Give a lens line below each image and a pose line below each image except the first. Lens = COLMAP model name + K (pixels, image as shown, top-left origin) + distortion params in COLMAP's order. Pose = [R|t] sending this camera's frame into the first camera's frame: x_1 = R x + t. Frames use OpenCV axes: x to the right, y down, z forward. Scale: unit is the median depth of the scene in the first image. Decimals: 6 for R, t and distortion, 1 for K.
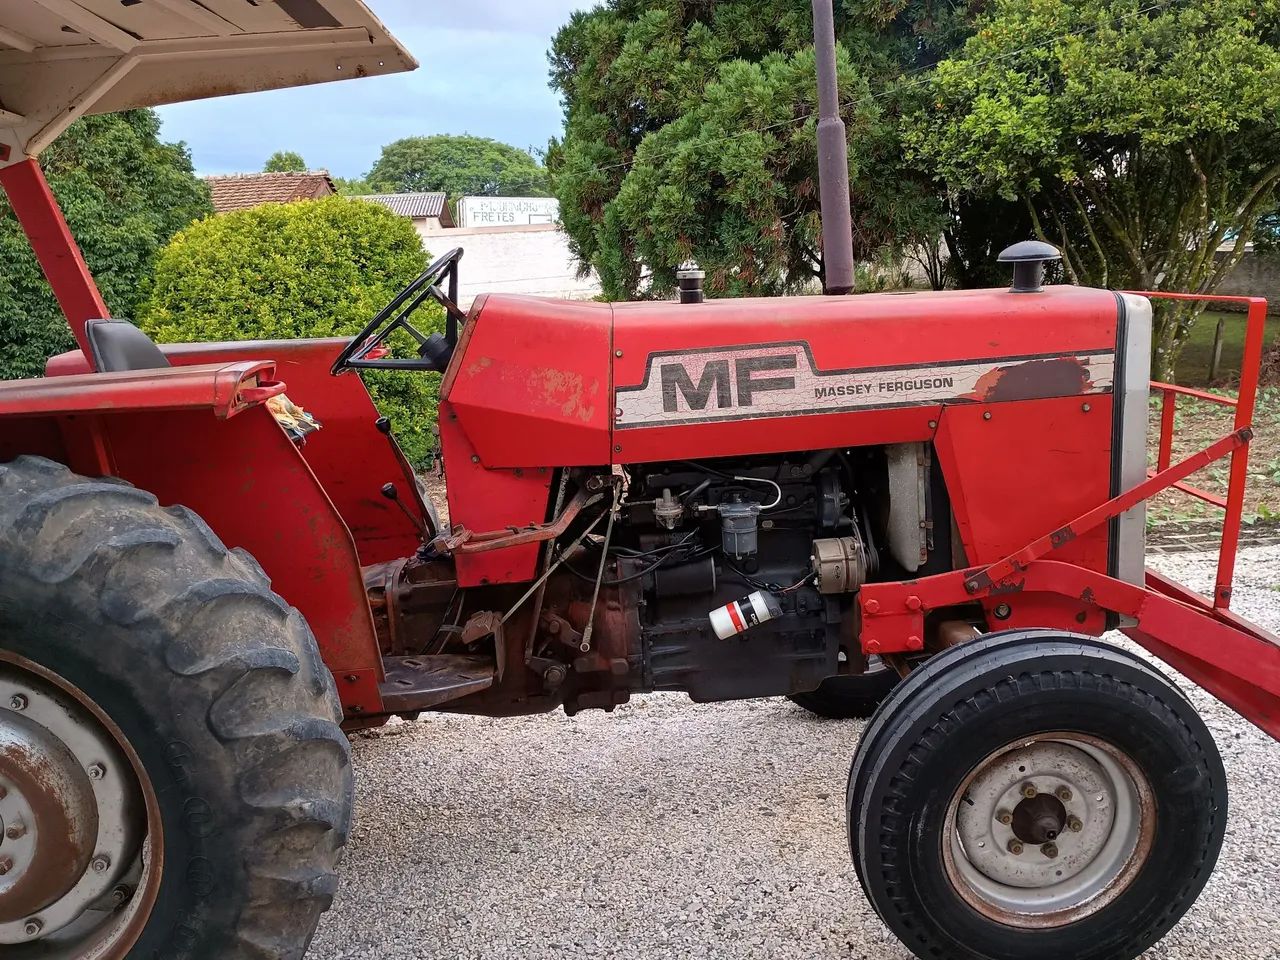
lens RADIAL K [[1068.1, 0, 635.9], [0, 1068.1, 459.9], [0, 0, 1]] dist [0.060465, -0.075033]
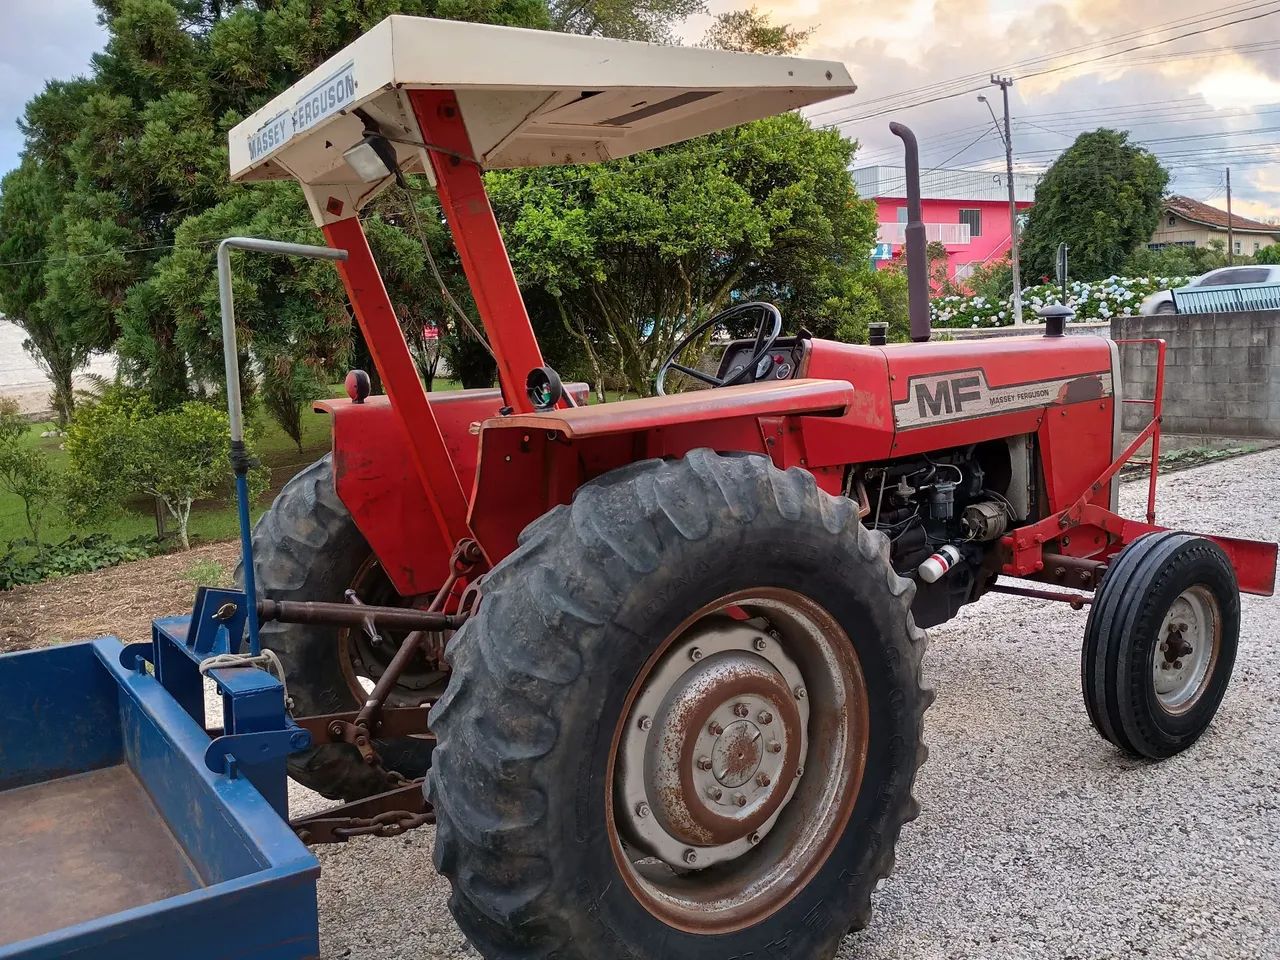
lens RADIAL K [[1068.1, 0, 635.9], [0, 1068.1, 459.9], [0, 0, 1]] dist [0.060465, -0.075033]
pose [[0.846049, -0.056724, 0.530078, -0.229733], [0.103164, 0.992948, -0.058401, 0.011975], [-0.523028, 0.104095, 0.845935, 0.000182]]
